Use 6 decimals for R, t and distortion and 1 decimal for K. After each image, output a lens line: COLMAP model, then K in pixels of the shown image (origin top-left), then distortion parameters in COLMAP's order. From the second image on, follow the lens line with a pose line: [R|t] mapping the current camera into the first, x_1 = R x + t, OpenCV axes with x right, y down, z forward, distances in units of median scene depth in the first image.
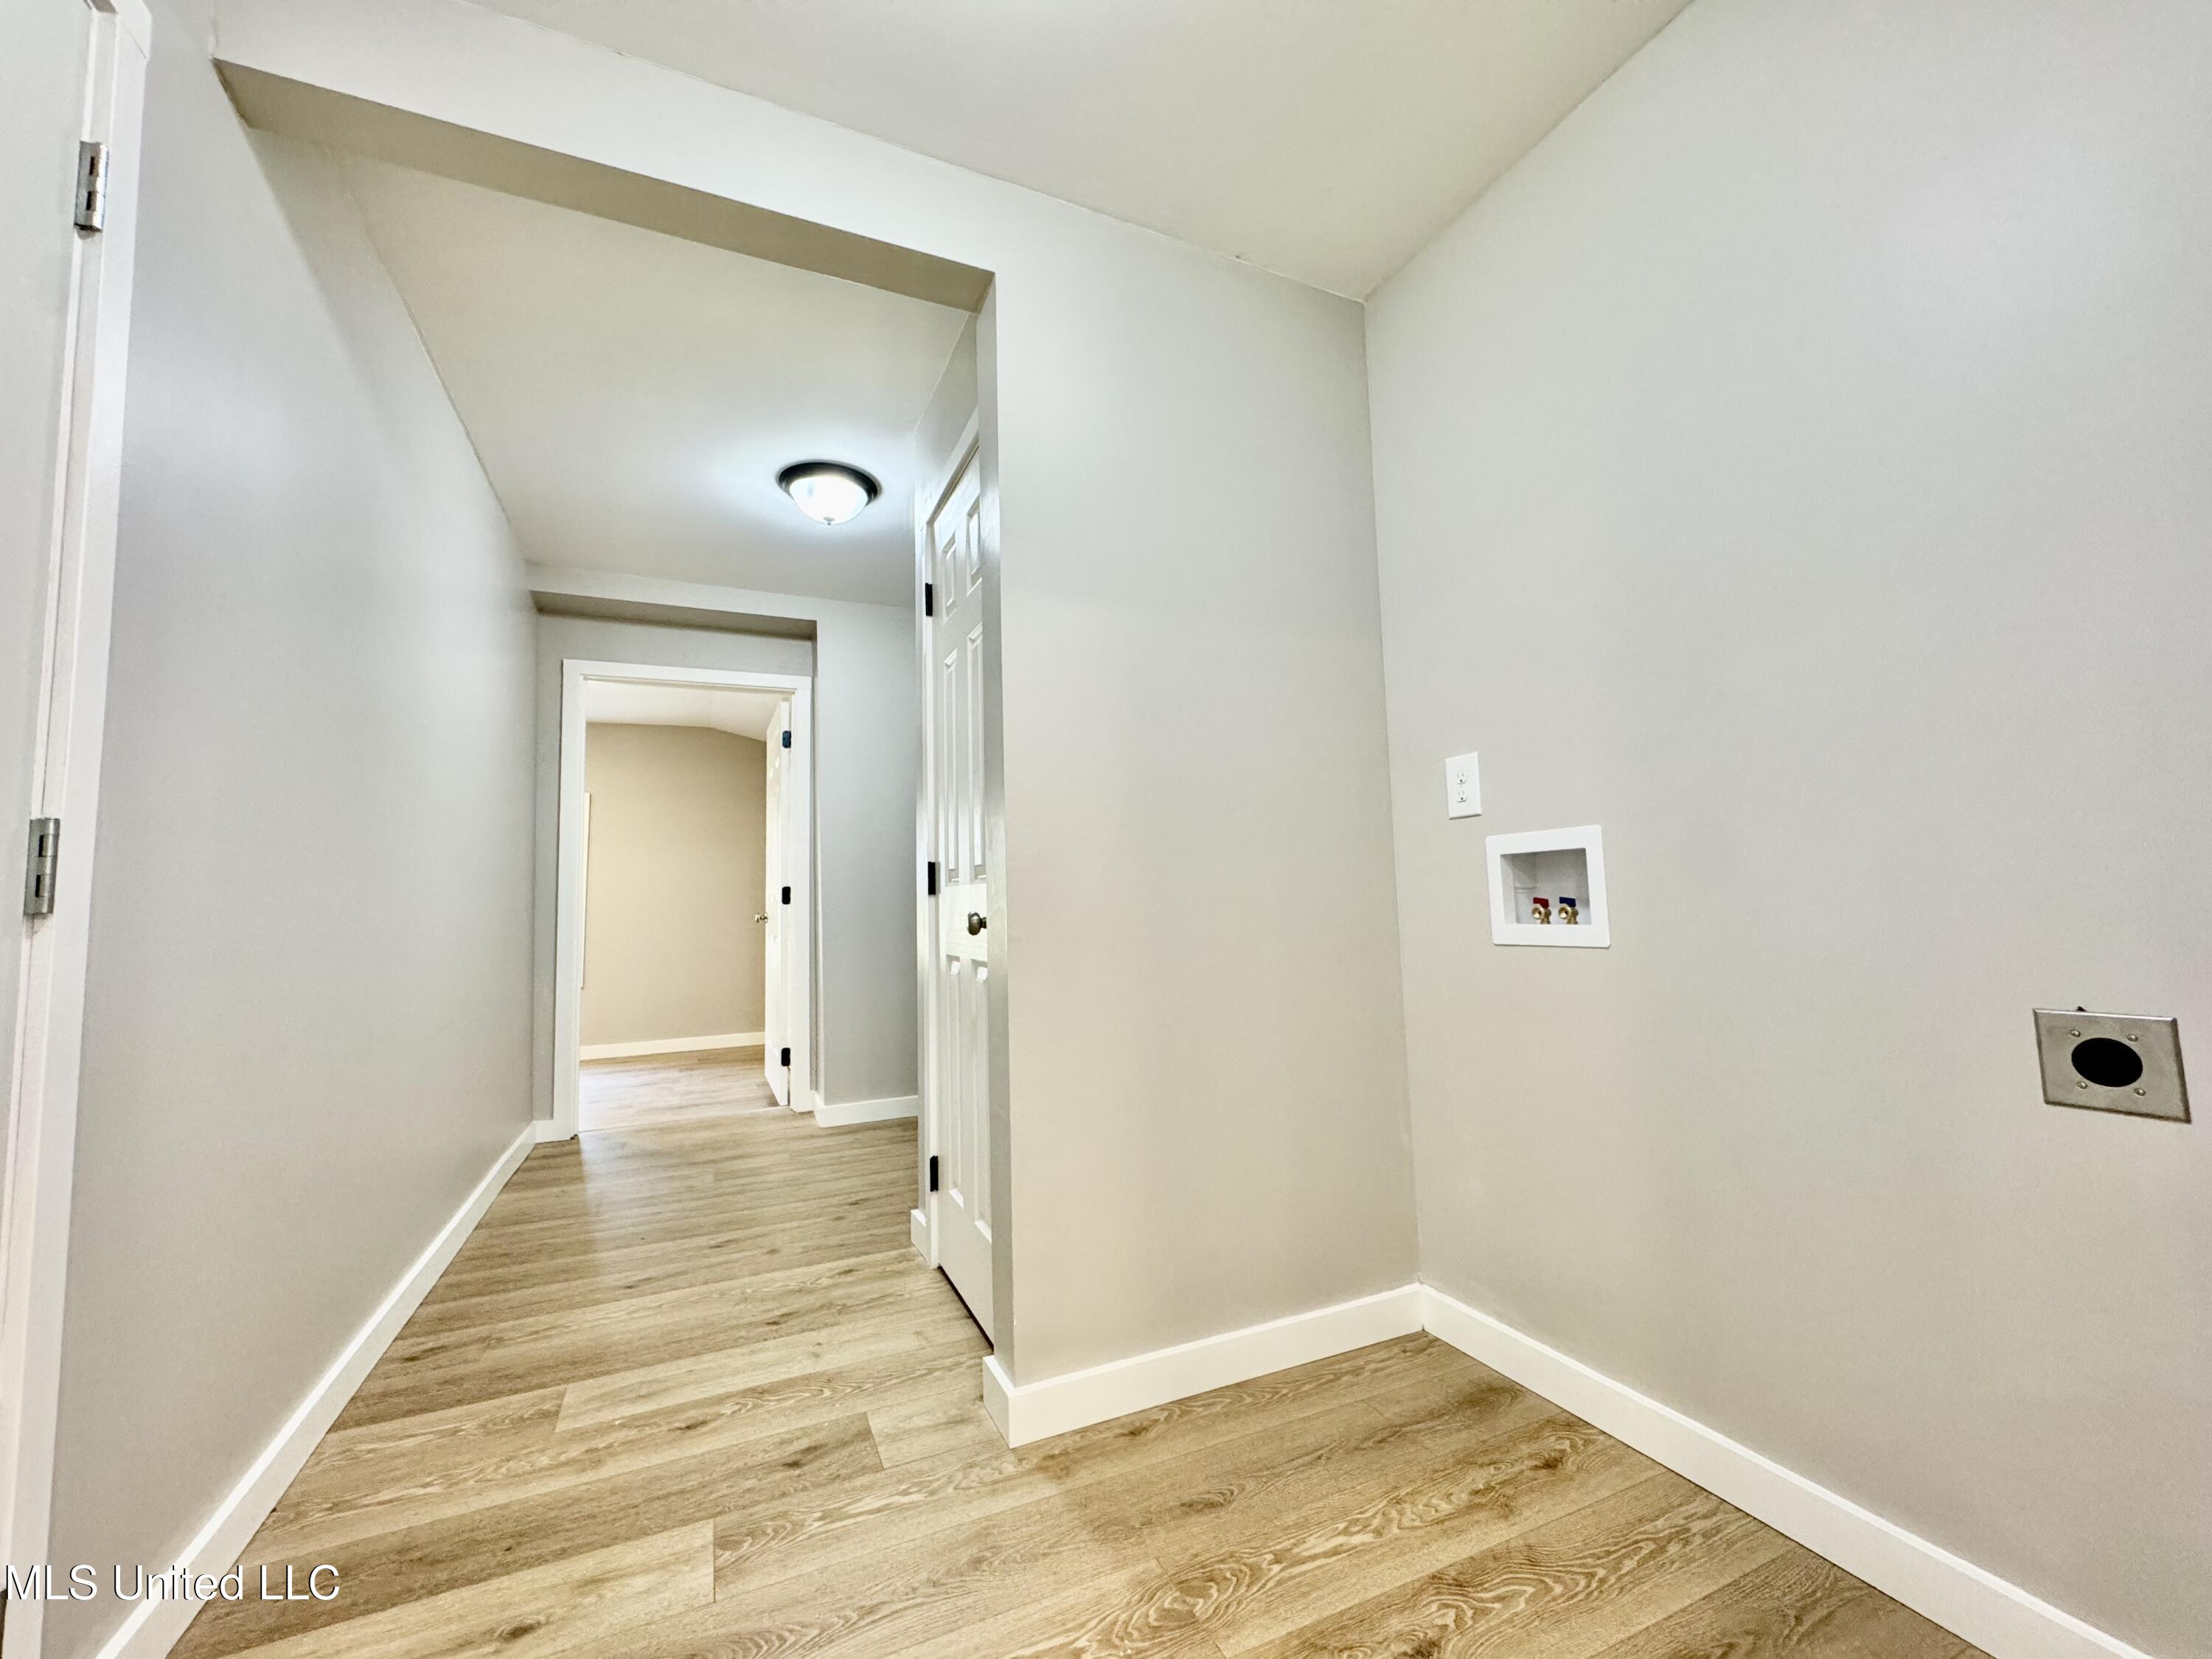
lens RADIAL K [[868.5, 0, 1098.9], [0, 868.5, 829.9], [0, 0, 1]] dist [-0.001719, 0.000197]
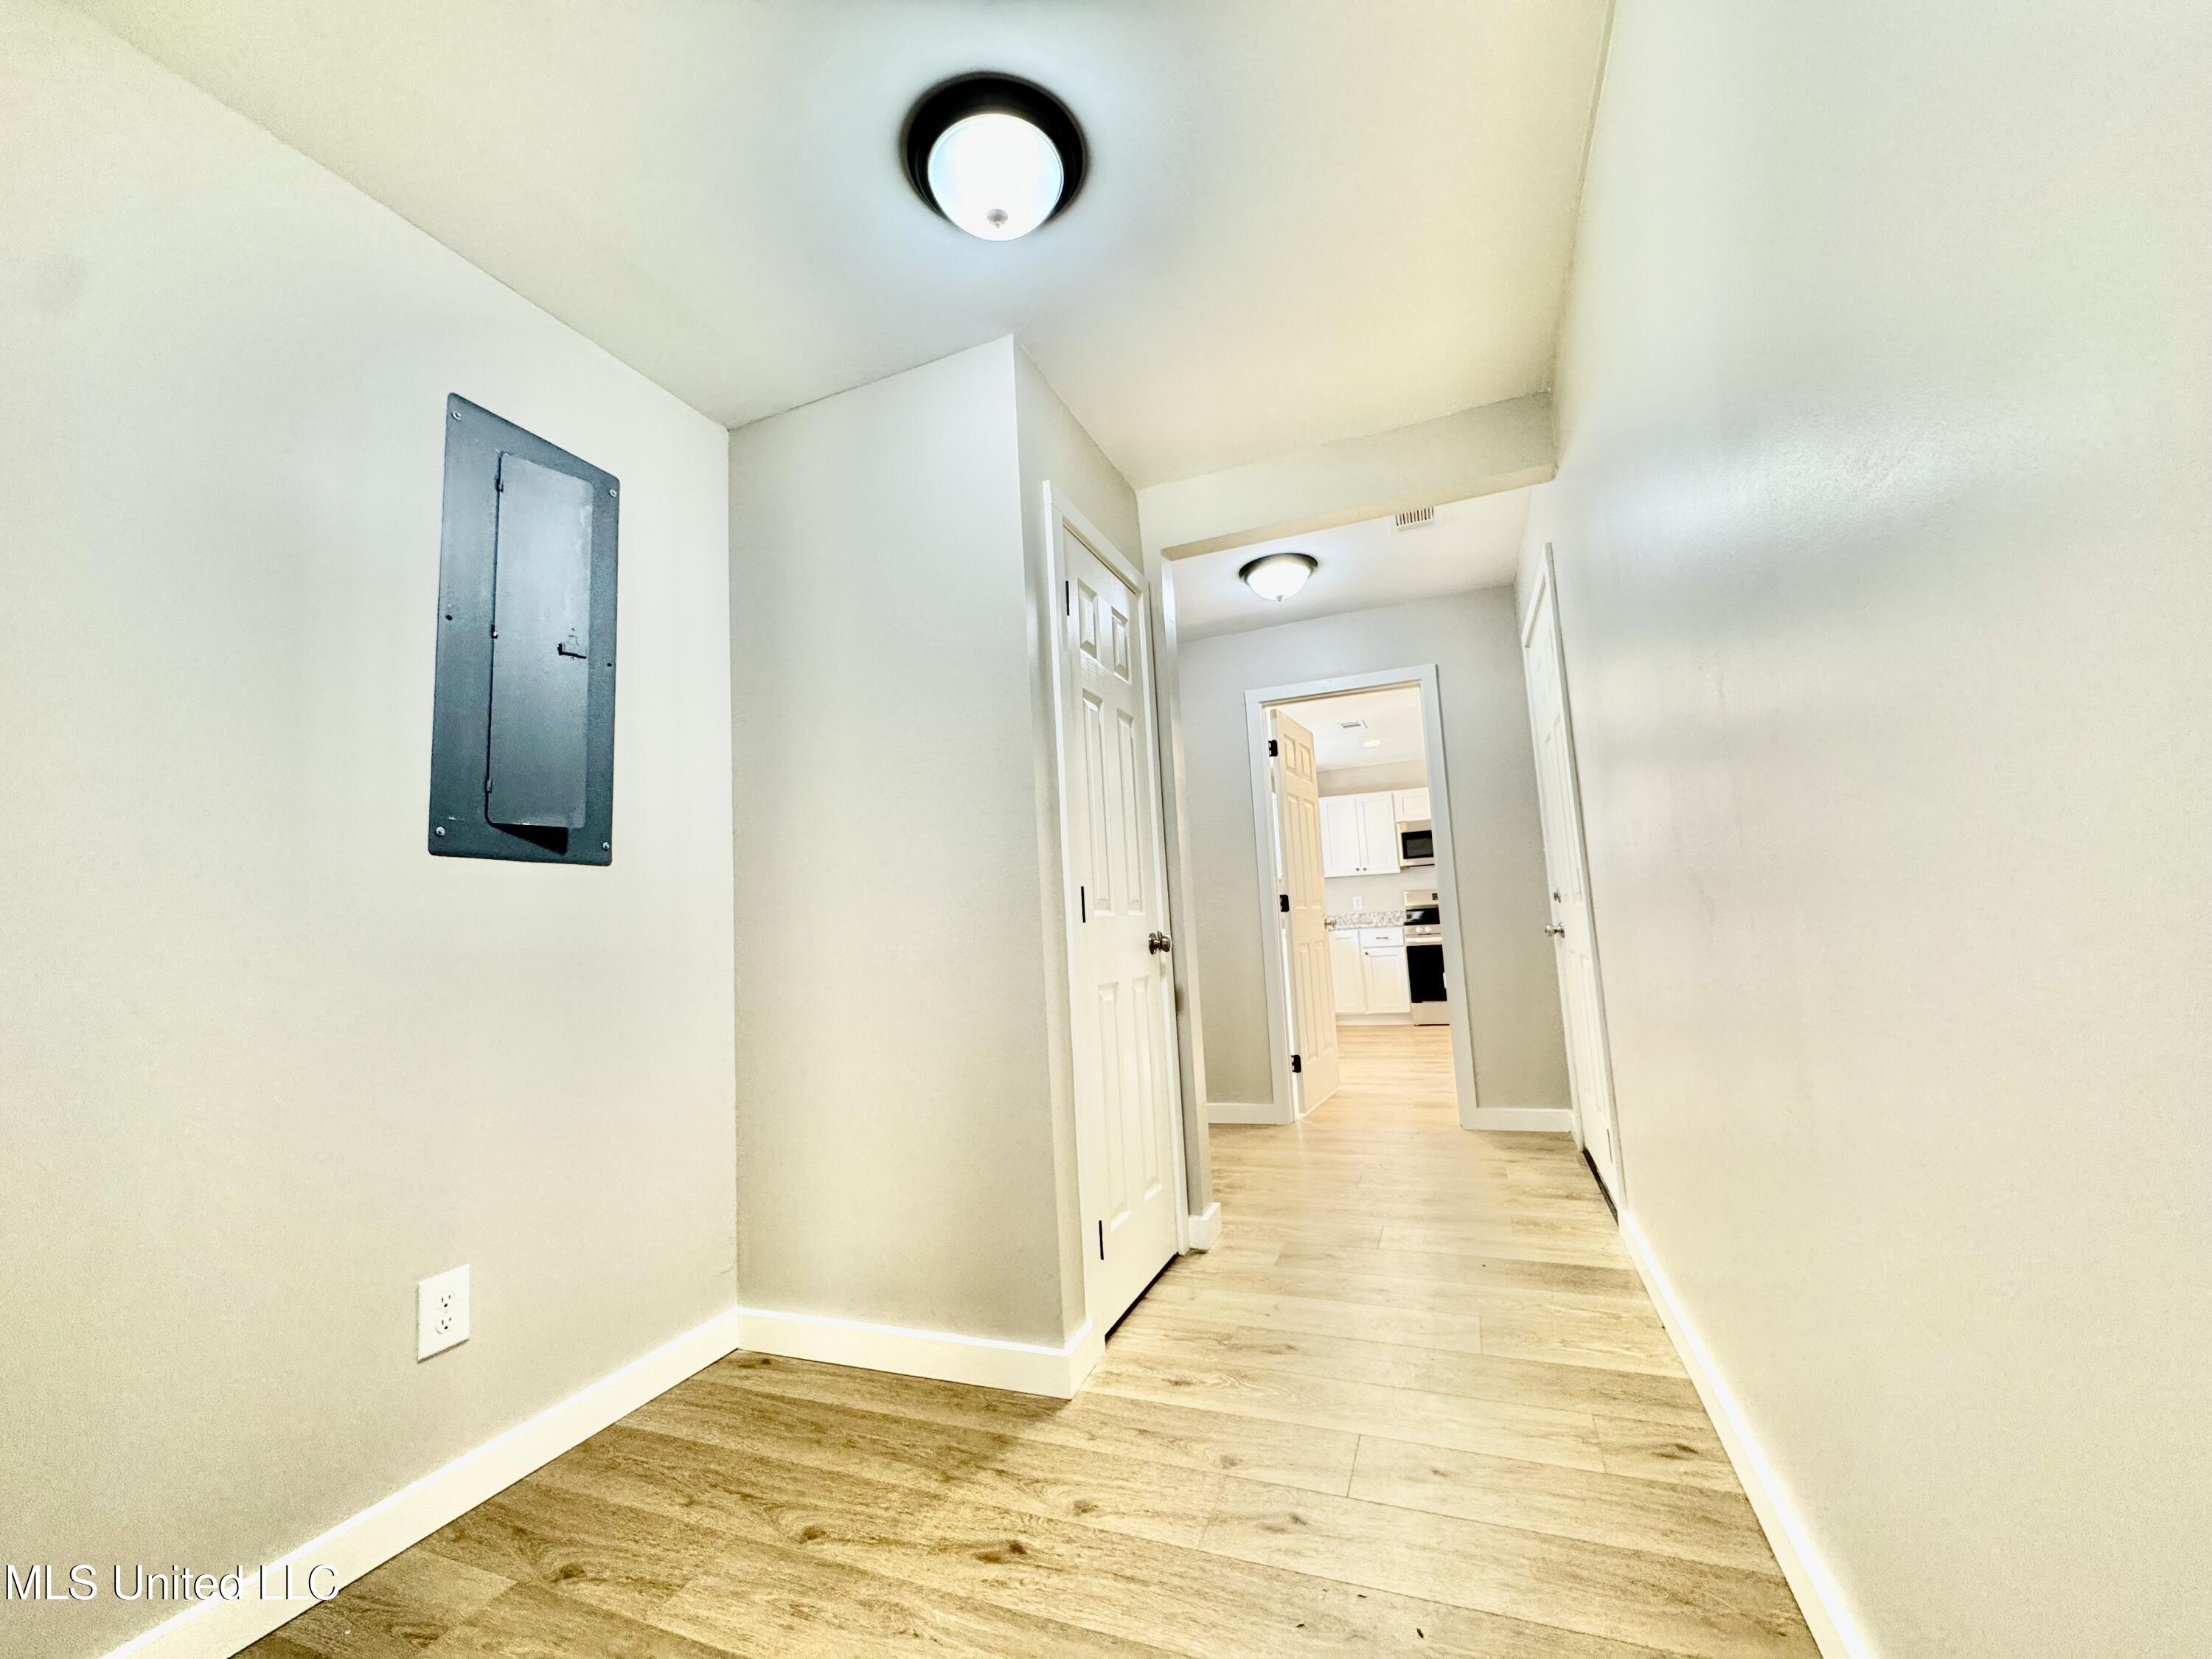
lens RADIAL K [[868.5, 0, 1098.9], [0, 868.5, 829.9], [0, 0, 1]] dist [-0.001719, 0.000197]
pose [[-0.676451, 0.145555, 0.721961, -1.040806], [0.017924, 0.983239, -0.181436, 0.171227], [-0.736270, -0.109792, -0.667722, 1.915156]]
